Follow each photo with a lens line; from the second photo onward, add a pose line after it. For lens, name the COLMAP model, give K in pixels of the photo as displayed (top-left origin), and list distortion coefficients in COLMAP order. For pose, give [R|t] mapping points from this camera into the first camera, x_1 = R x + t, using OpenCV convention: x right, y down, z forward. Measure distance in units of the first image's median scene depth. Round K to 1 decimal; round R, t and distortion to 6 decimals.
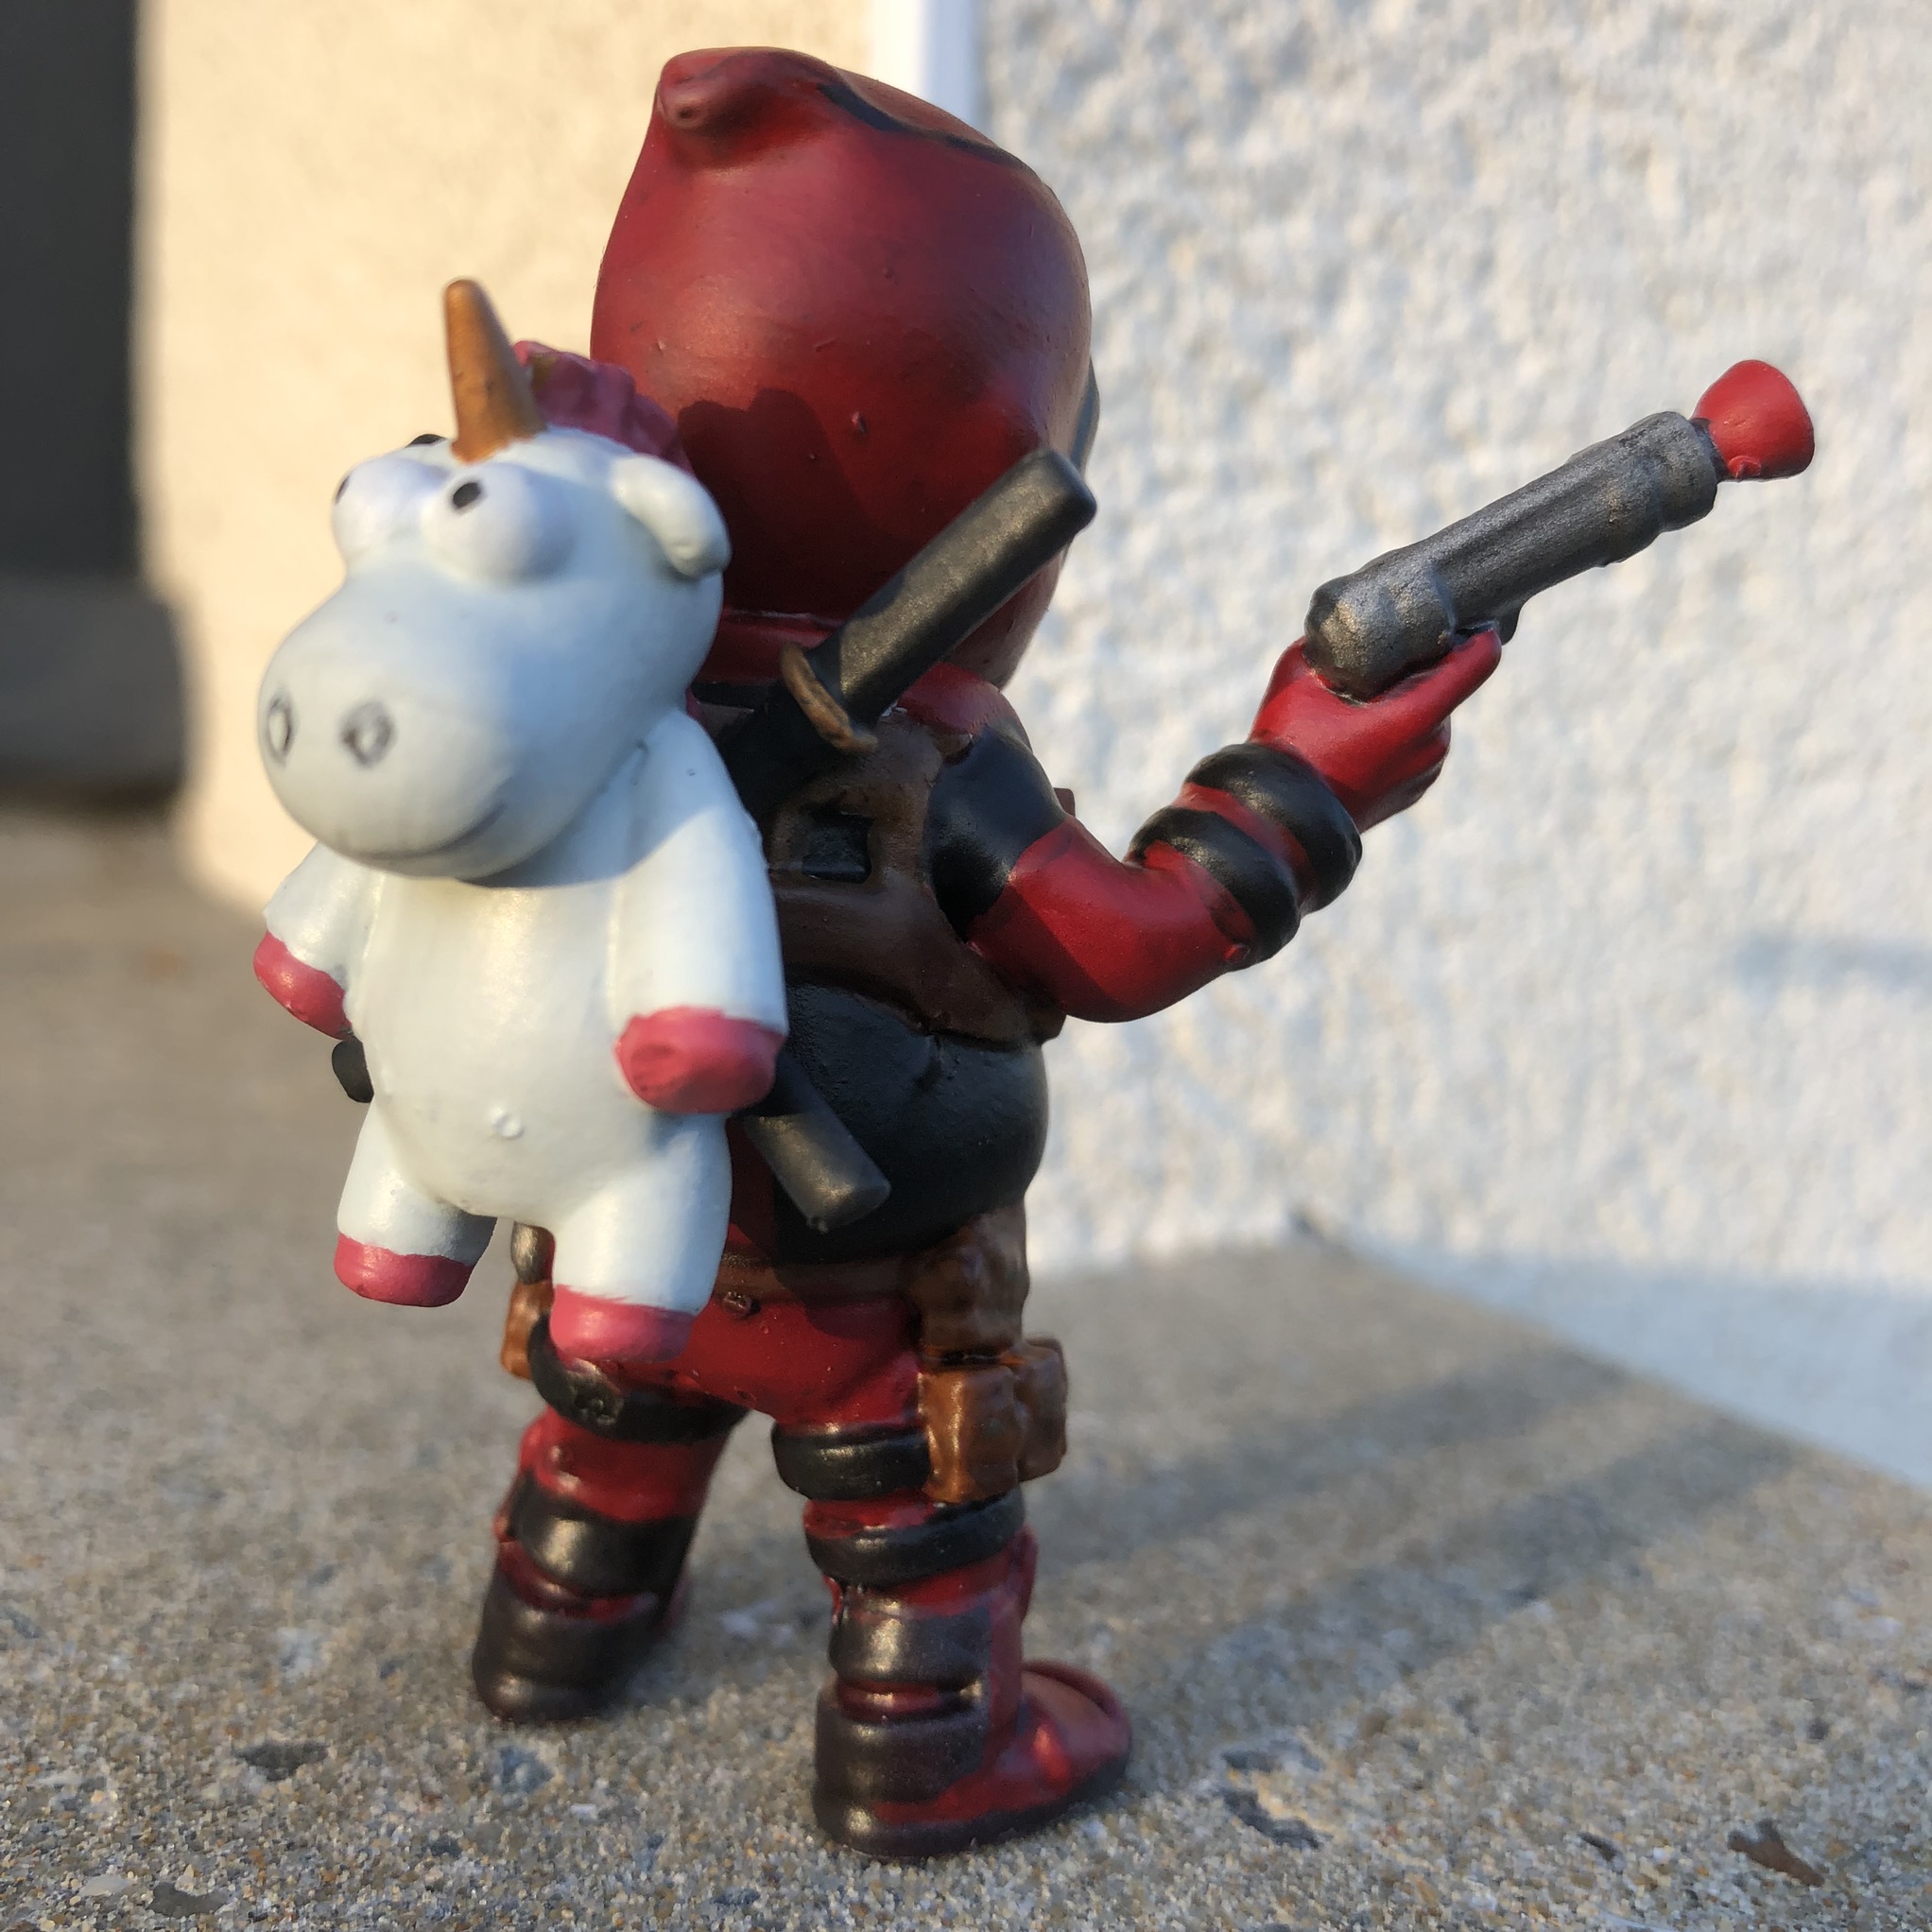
lens RADIAL K [[2409.1, 0, 962.8], [0, 2409.1, 963.7], [0, 0, 1]] dist [-0.001748, 0.000000]
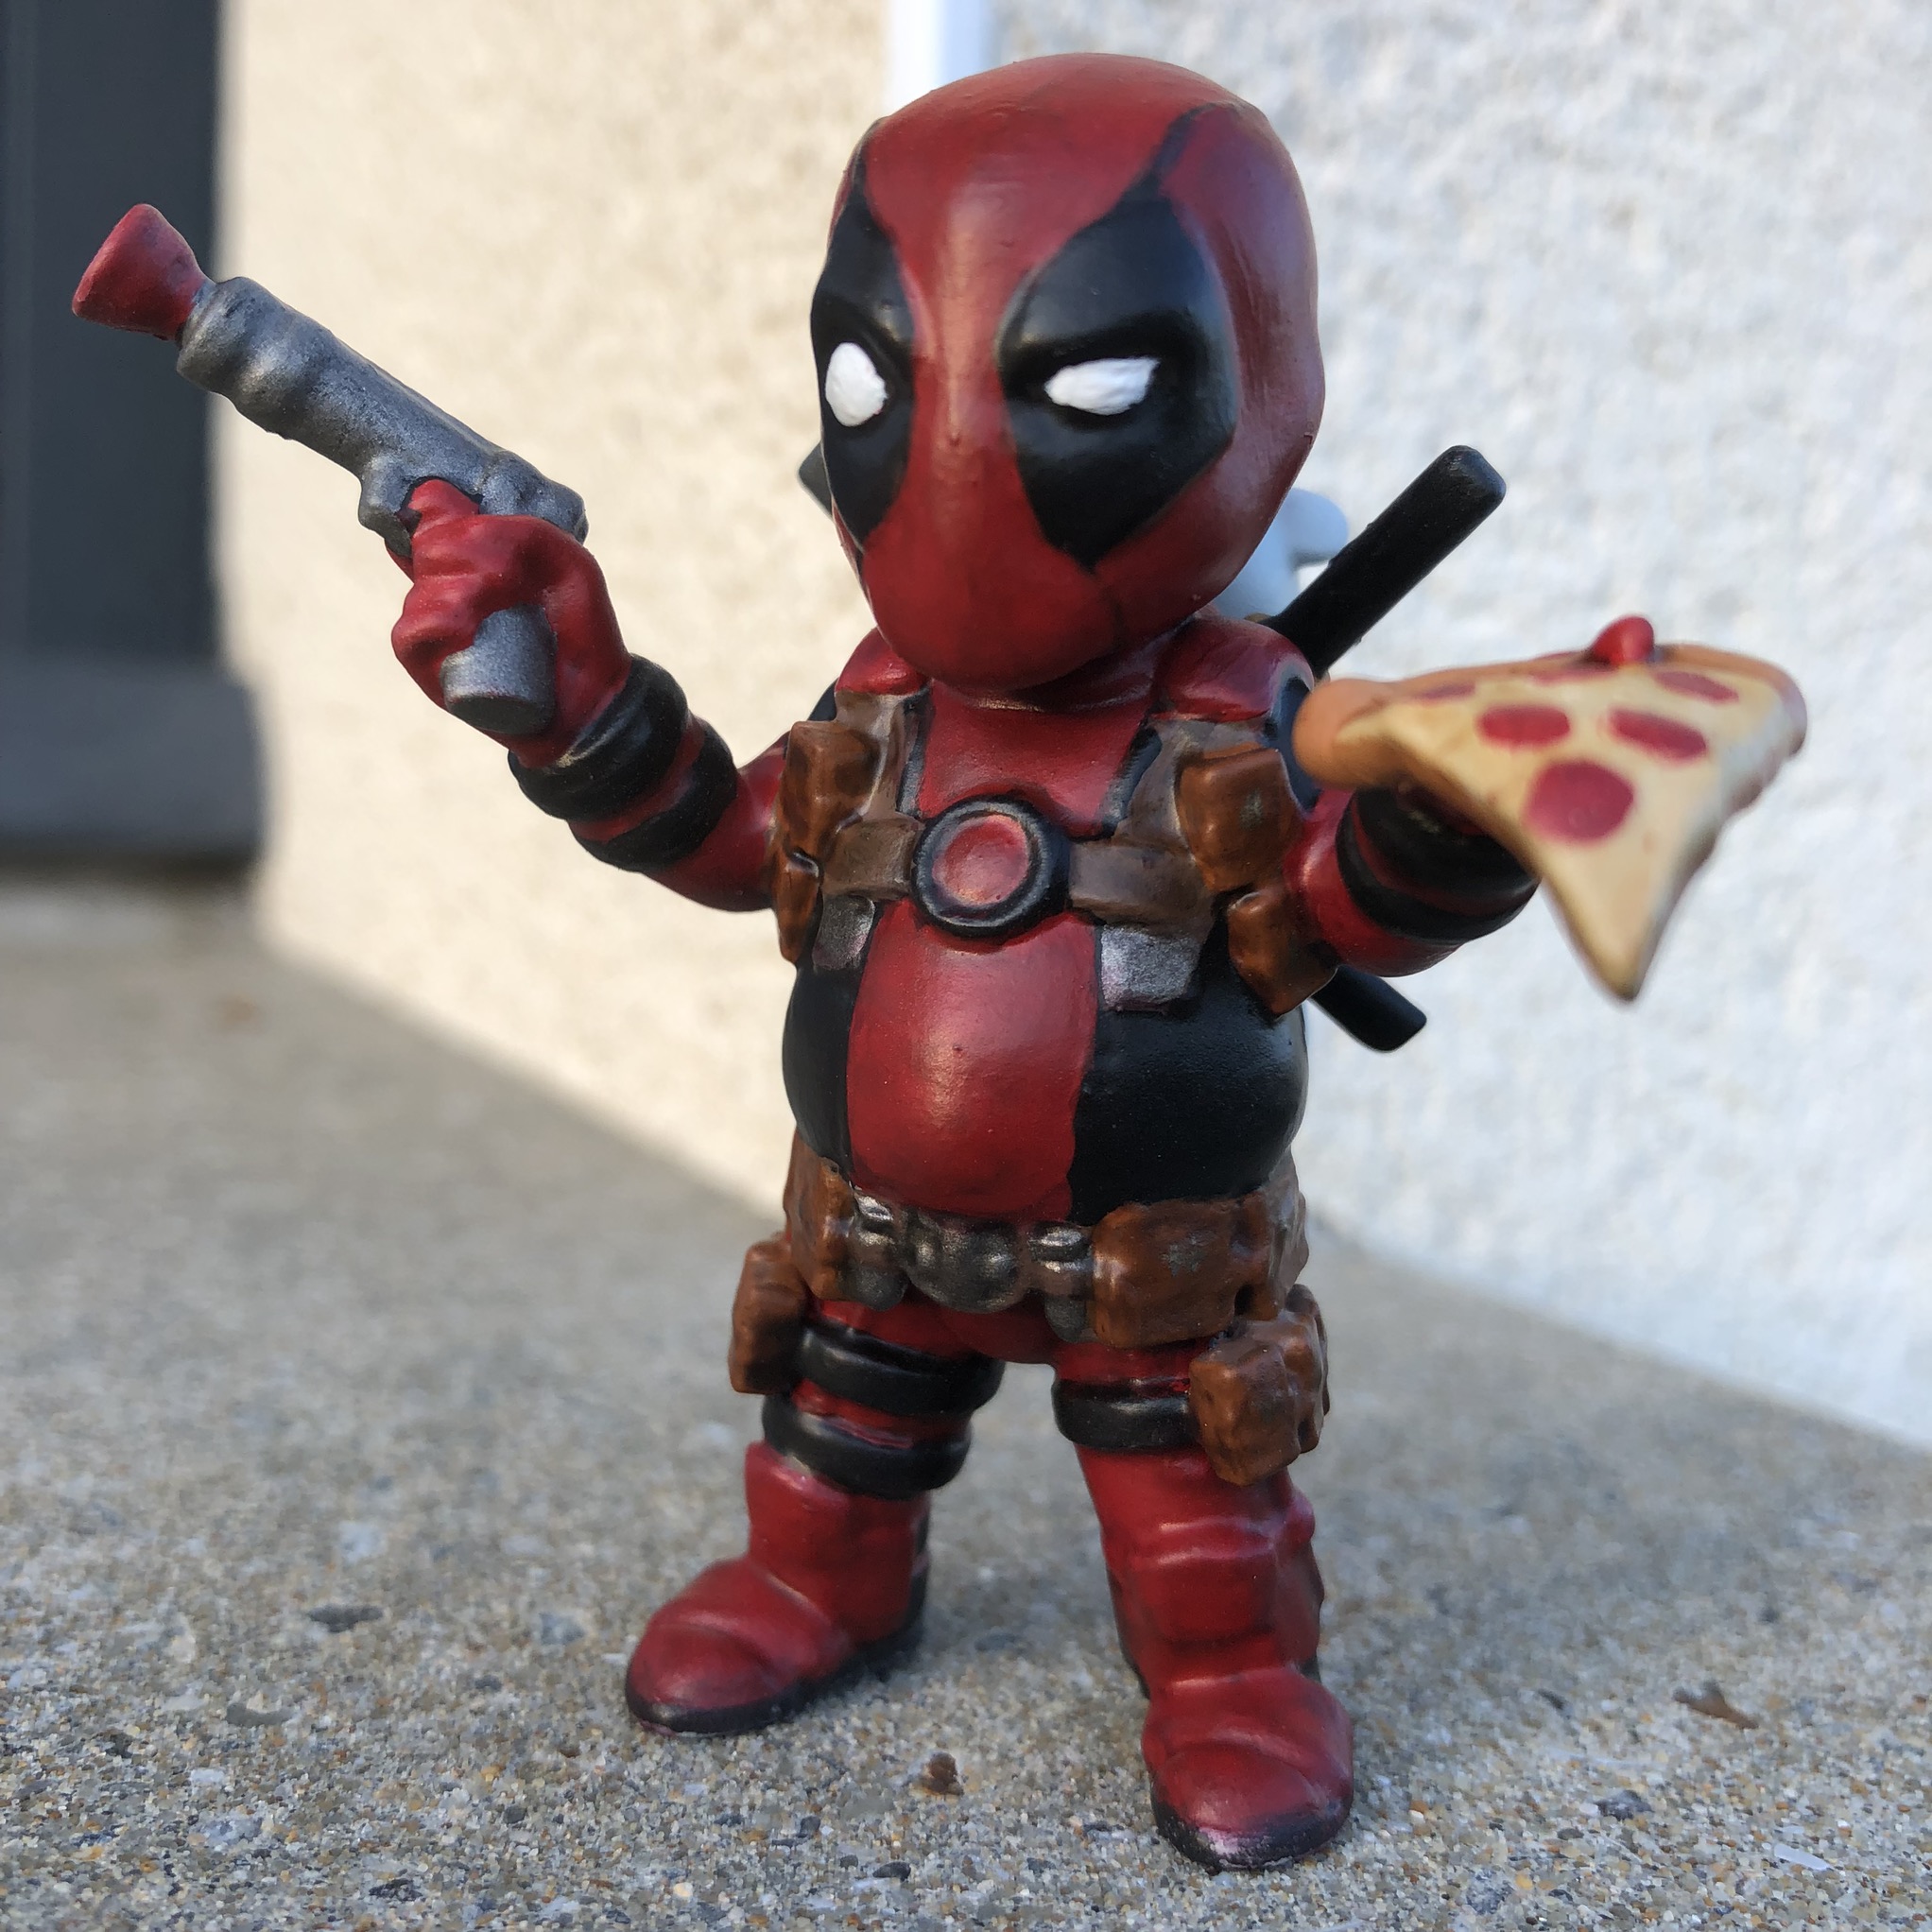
lens RADIAL K [[2409.1, 0, 967.4], [0, 2409.1, 969.4], [0, 0, 1]] dist [-0.001748, 0.000000]
pose [[0.999543, -0.013034, -0.027264, 0.029759], [0.011739, 0.998820, -0.047136, 0.072219], [0.027846, 0.046794, 0.998516, -0.085308]]
